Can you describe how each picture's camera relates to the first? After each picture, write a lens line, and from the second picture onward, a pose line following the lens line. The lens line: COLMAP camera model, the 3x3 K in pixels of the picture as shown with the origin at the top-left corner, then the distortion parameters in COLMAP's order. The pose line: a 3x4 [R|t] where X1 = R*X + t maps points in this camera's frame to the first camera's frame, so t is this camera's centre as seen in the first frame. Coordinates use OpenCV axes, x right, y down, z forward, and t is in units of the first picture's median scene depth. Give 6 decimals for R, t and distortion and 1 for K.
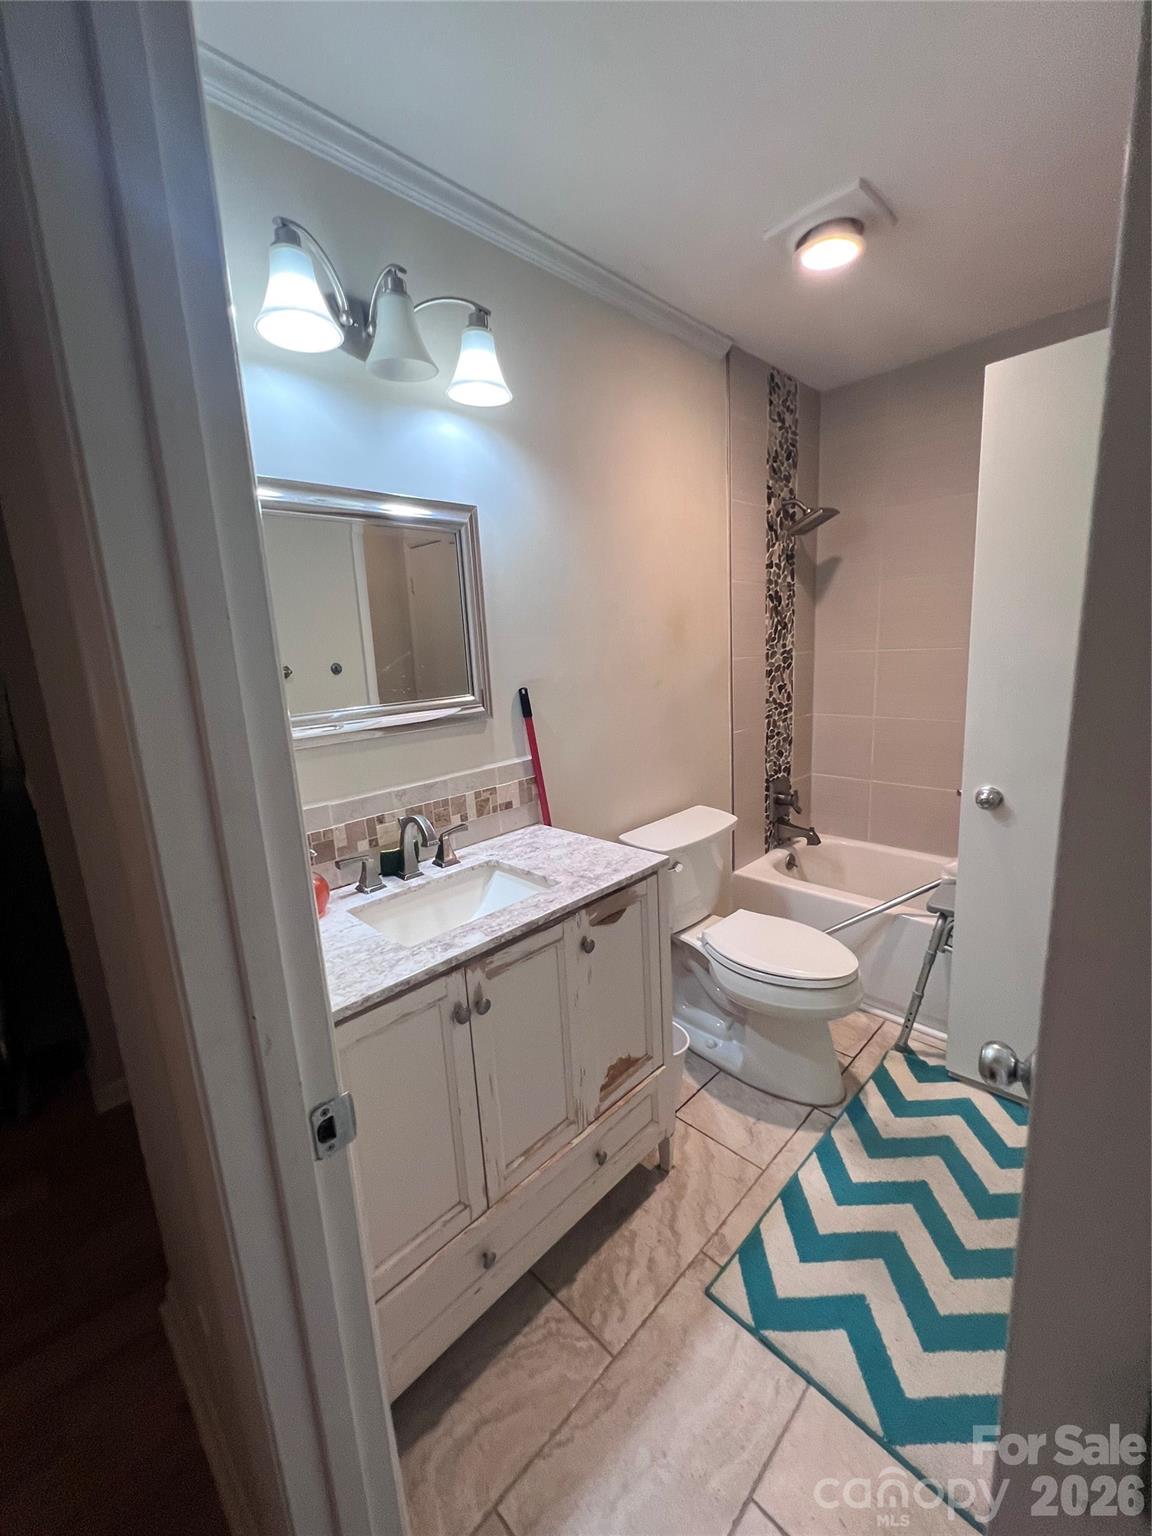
lens RADIAL K [[617.7, 0, 579.3], [0, 617.7, 762.3], [0, 0, 1]] dist [-0.001245, 0.001293]
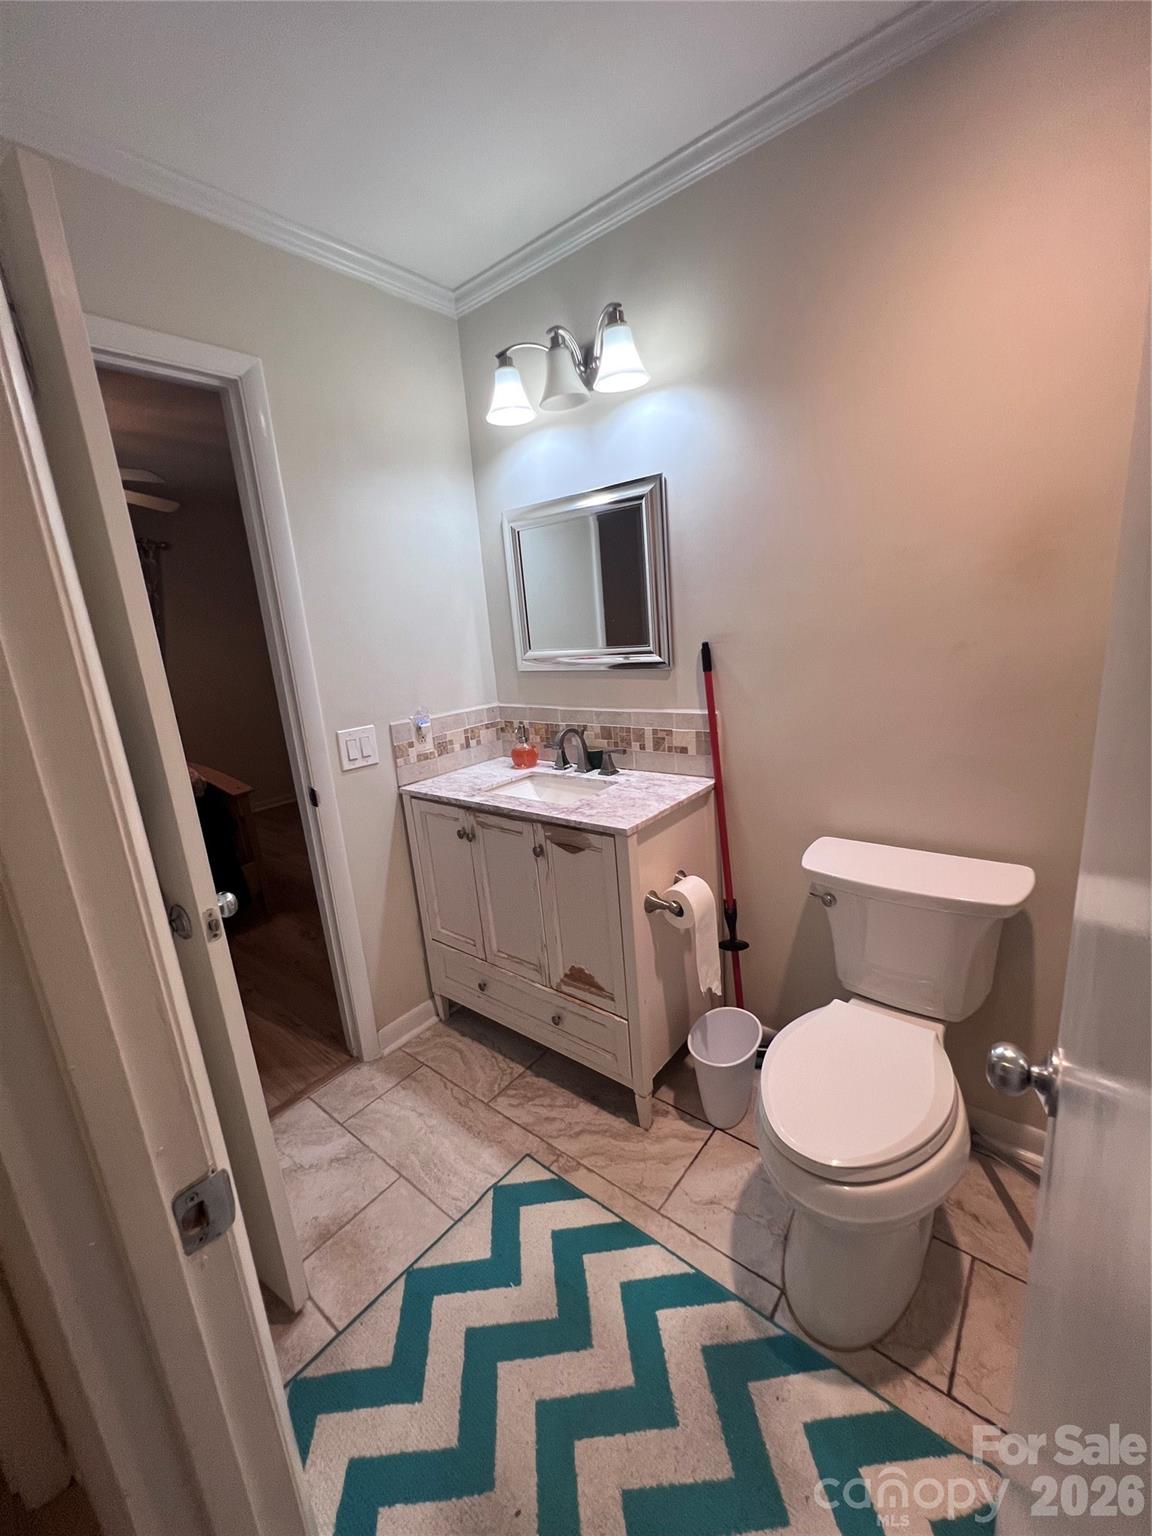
lens RADIAL K [[617.7, 0, 581.7], [0, 617.7, 764.5], [0, 0, 1]] dist [-0.001245, 0.001293]
pose [[0.112550, 0.274038, -0.955110, 1.086637], [-0.116571, 0.958222, 0.261194, -0.202382], [0.986785, 0.081941, 0.139792, 0.805083]]
